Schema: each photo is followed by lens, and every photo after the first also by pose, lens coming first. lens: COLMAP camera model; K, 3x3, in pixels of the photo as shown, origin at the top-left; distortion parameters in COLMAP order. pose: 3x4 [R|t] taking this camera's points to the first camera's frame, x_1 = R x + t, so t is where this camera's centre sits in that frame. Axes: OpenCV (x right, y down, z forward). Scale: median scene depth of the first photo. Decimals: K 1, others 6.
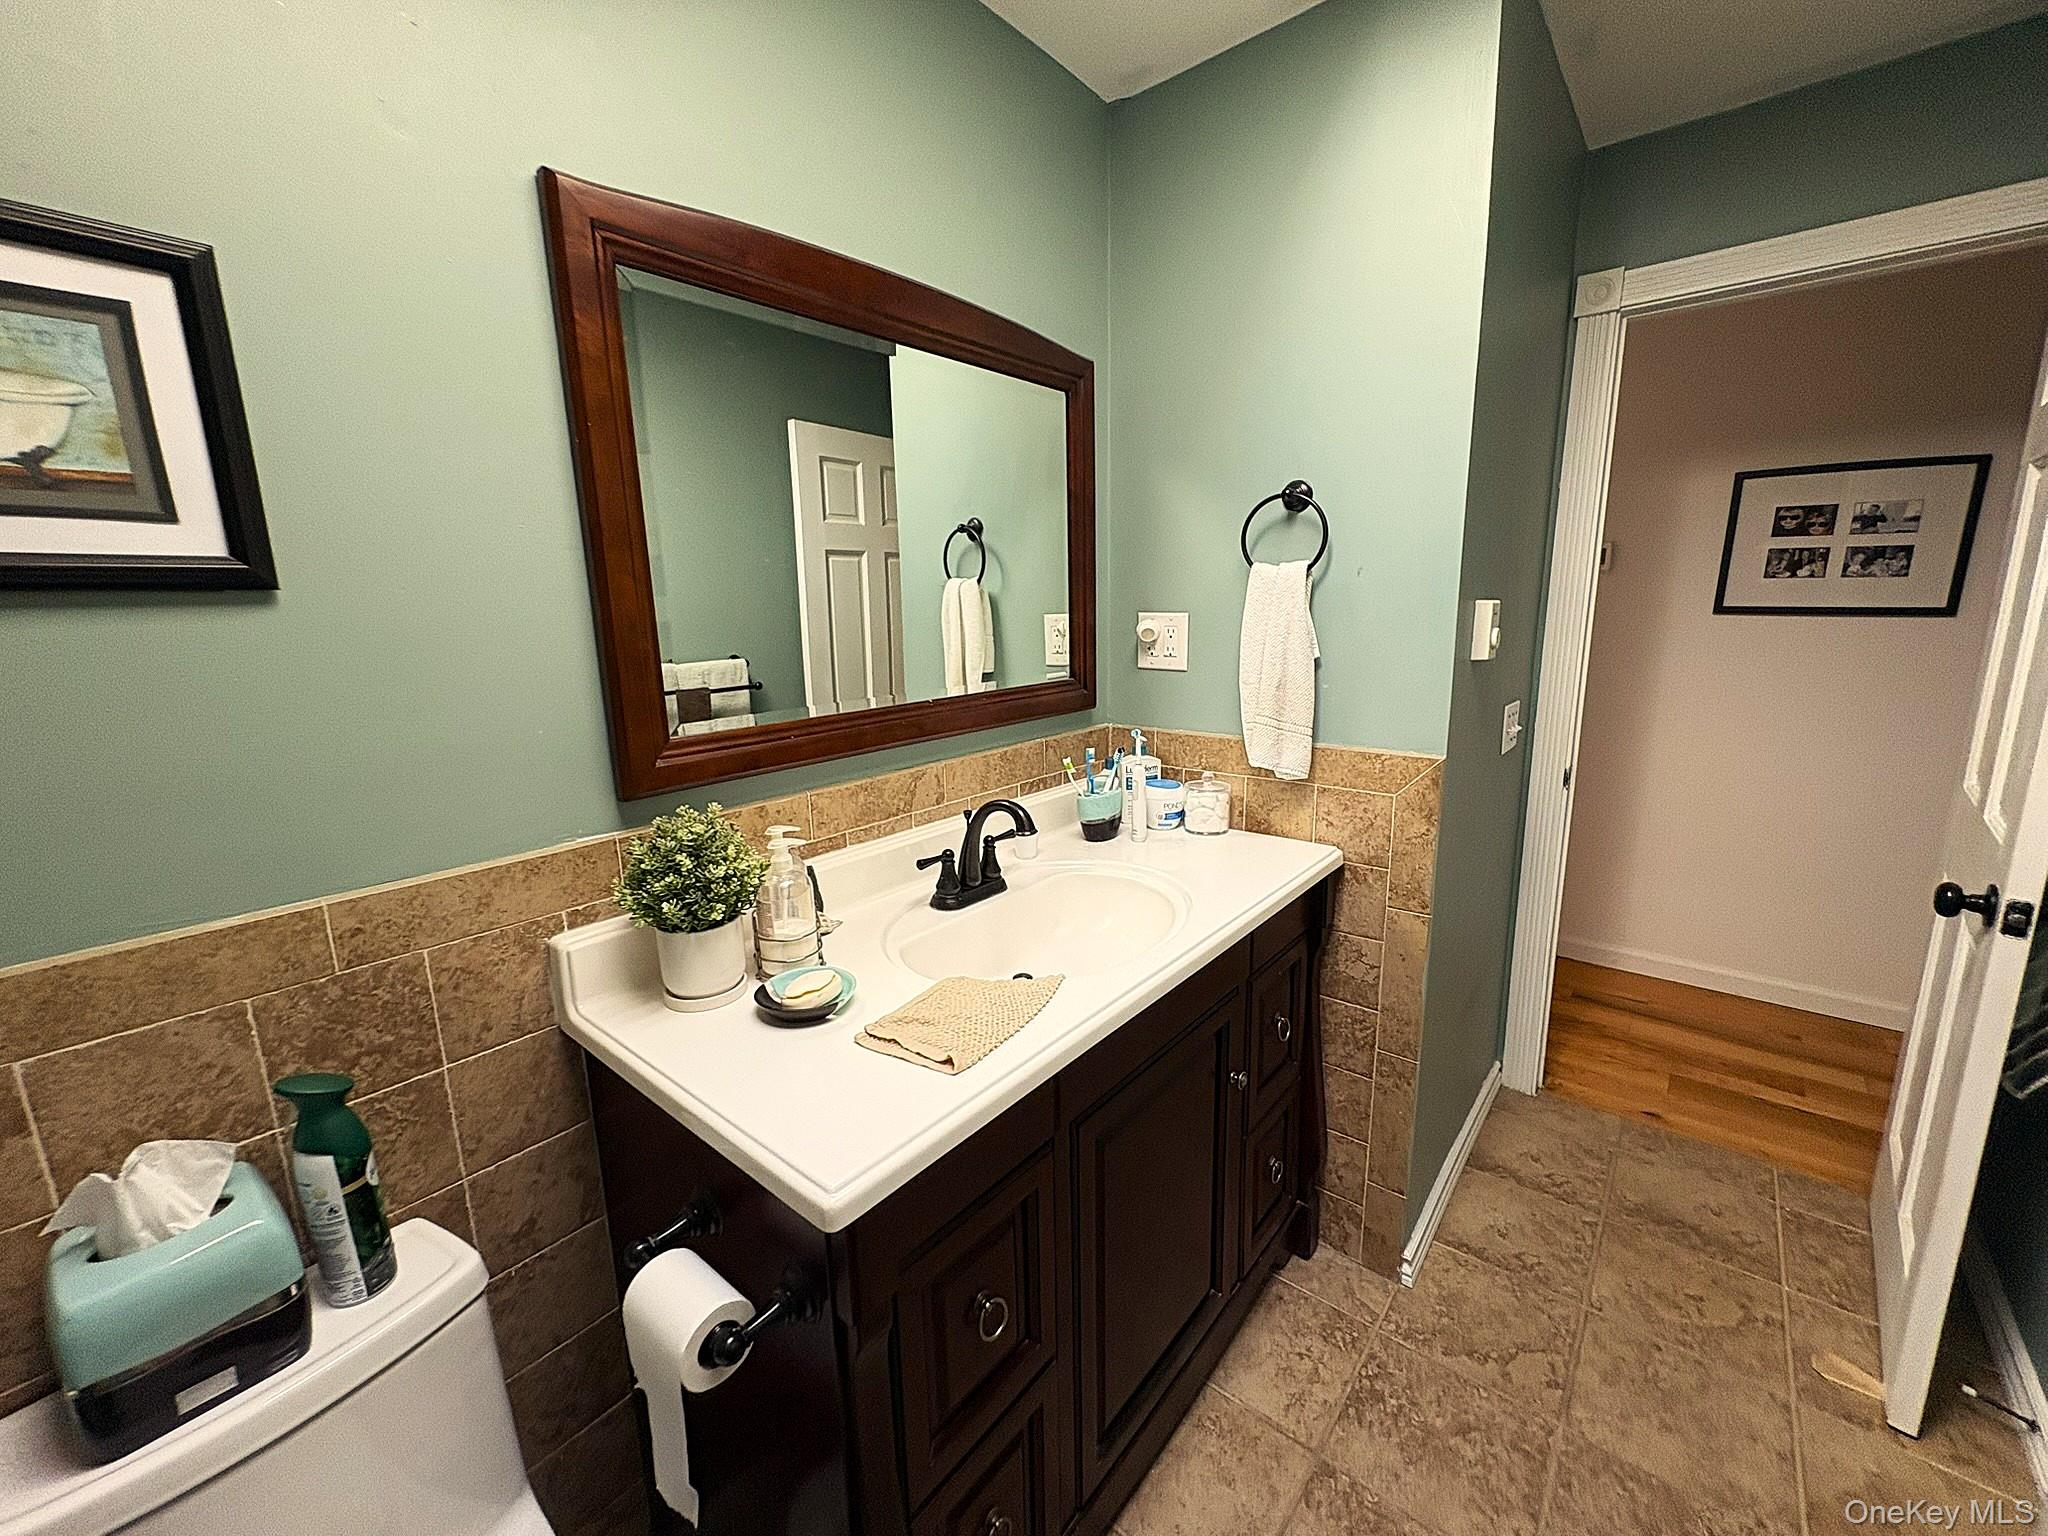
lens RADIAL K [[816.3, 0, 1024.8], [0, 816.3, 765.7], [0, 0, 1]] dist [0.000046, 0.000069]
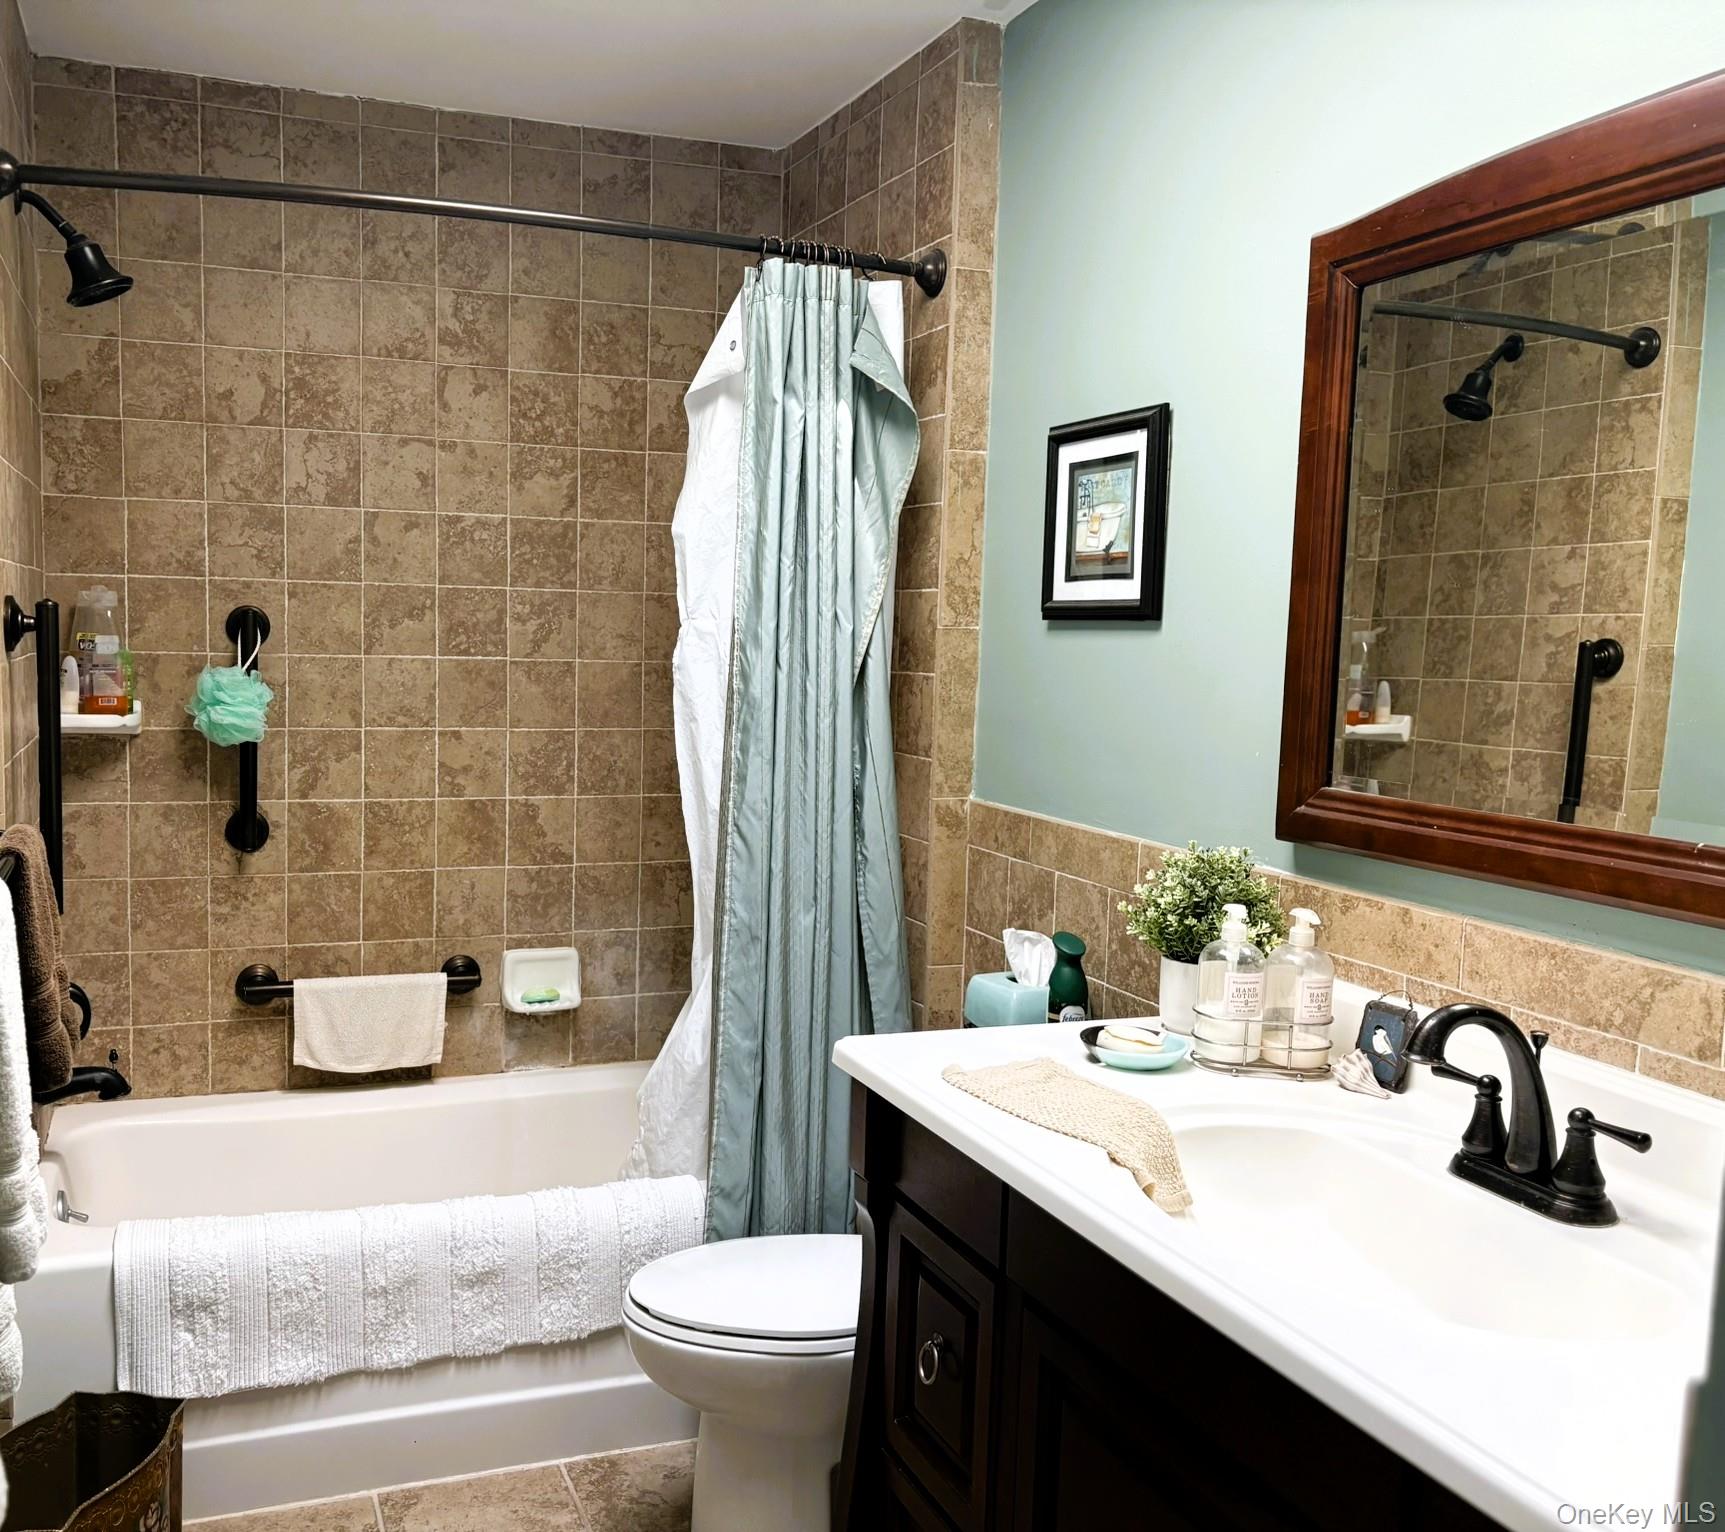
lens RADIAL K [[1677.4, 0, 860.8], [0, 1677.4, 770.3], [0, 0, 1]] dist [-0.000144, 0.000000]
pose [[-0.459039, 0.082174, -0.884607, 1.235587], [-0.193281, 0.962626, 0.189719, -0.262698], [0.867136, 0.258066, -0.426001, 1.170505]]
